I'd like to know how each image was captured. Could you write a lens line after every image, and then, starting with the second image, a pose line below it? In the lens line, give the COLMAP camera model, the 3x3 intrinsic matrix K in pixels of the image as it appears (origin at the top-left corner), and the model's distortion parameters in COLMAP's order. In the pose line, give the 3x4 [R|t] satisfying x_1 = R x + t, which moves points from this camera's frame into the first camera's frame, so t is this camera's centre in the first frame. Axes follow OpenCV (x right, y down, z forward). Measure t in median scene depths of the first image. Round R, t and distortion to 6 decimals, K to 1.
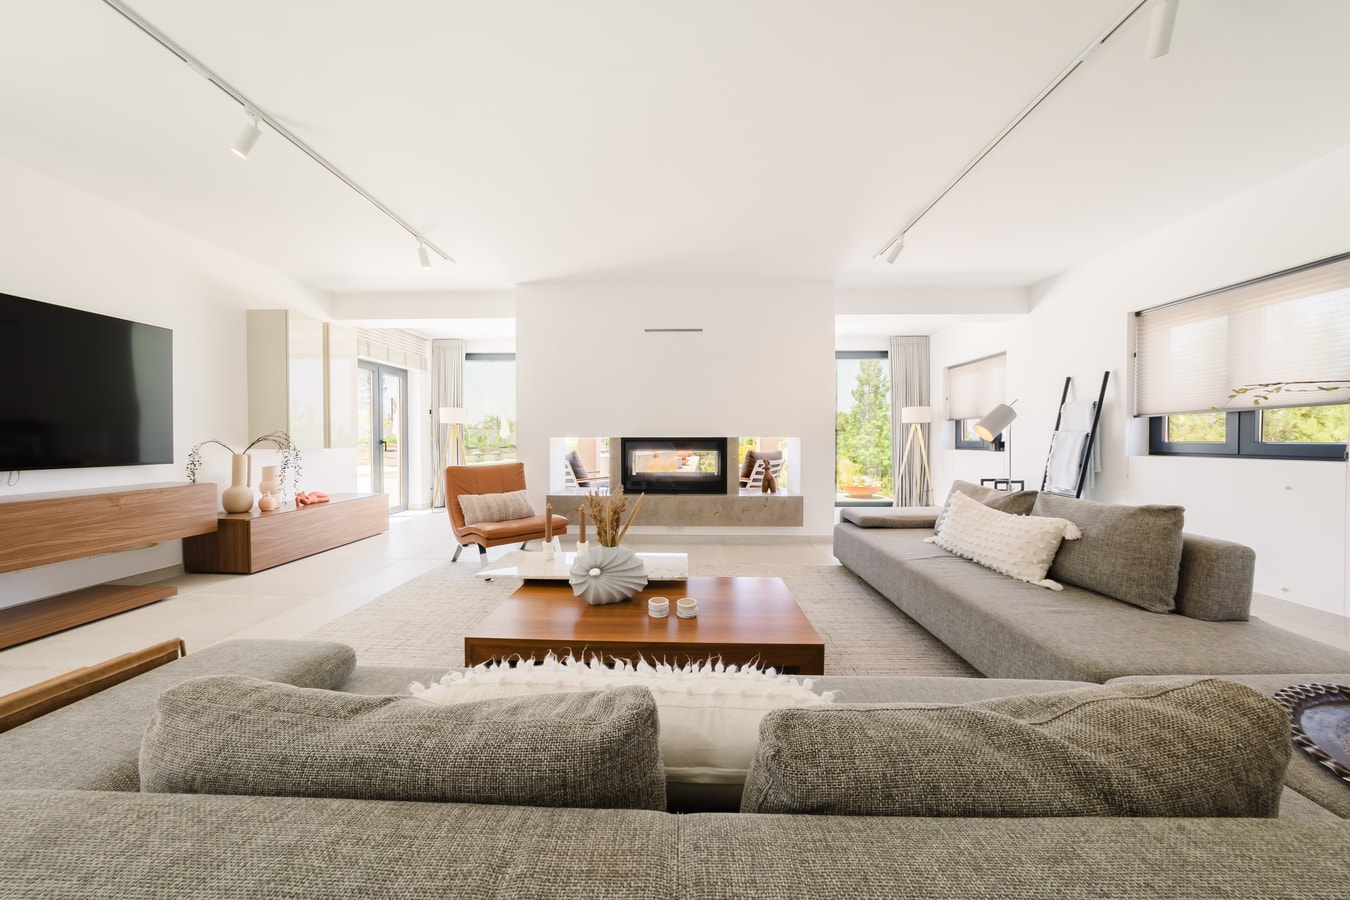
lens RADIAL K [[446.5, 0, 675.2], [0, 446.5, 445.6], [0, 0, 1]] dist [-0.019446, -0.000046]
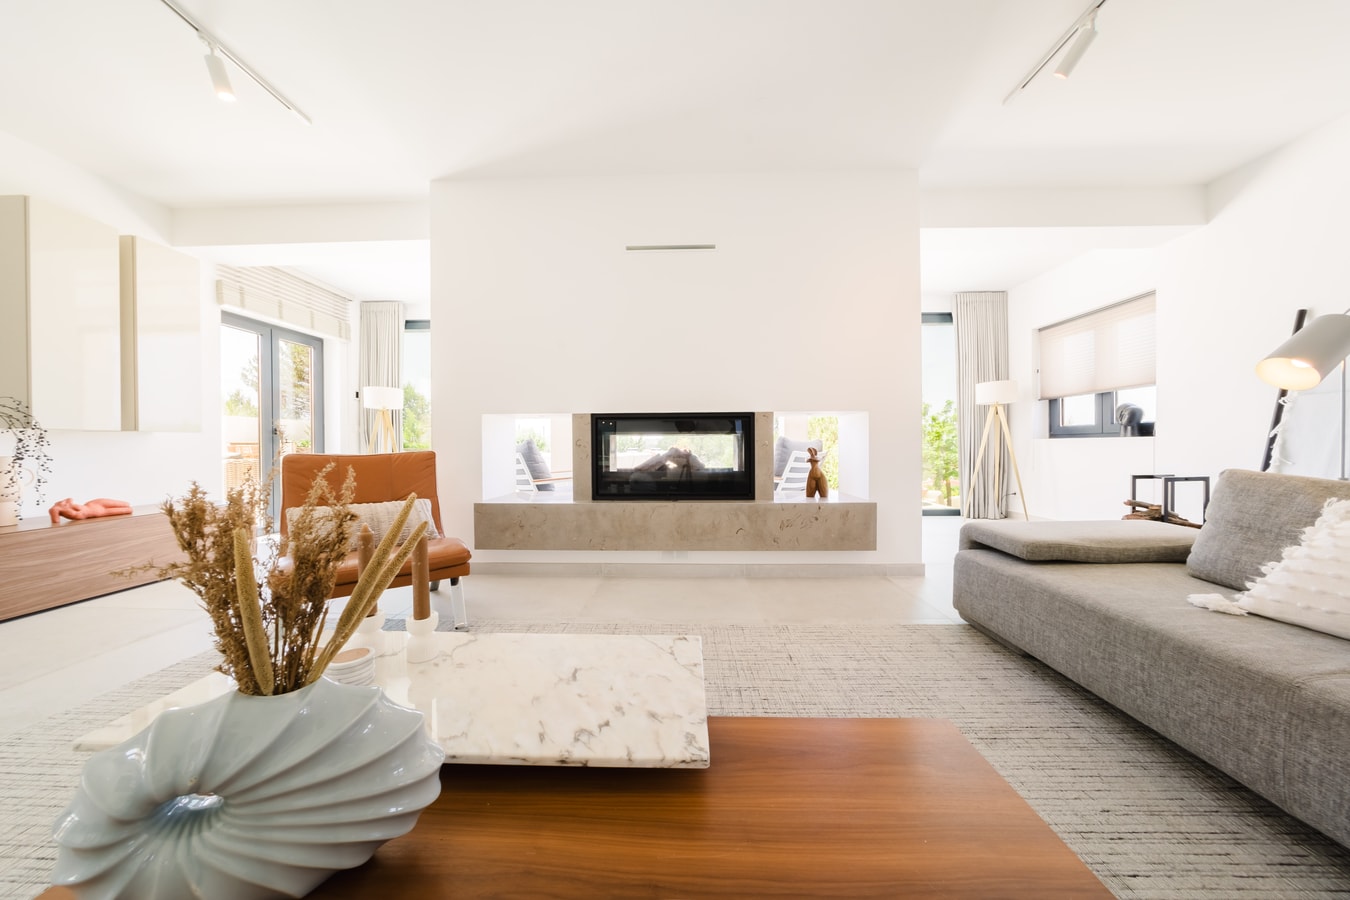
lens RADIAL K [[446.5, 0, 674.0], [0, 446.5, 447.5], [0, 0, 1]] dist [-0.019446, -0.000046]
pose [[0.999964, -0.005833, -0.006108, 0.003145], [0.005770, 0.999931, -0.010226, 0.038253], [0.006167, 0.010190, 0.999929, 0.351349]]
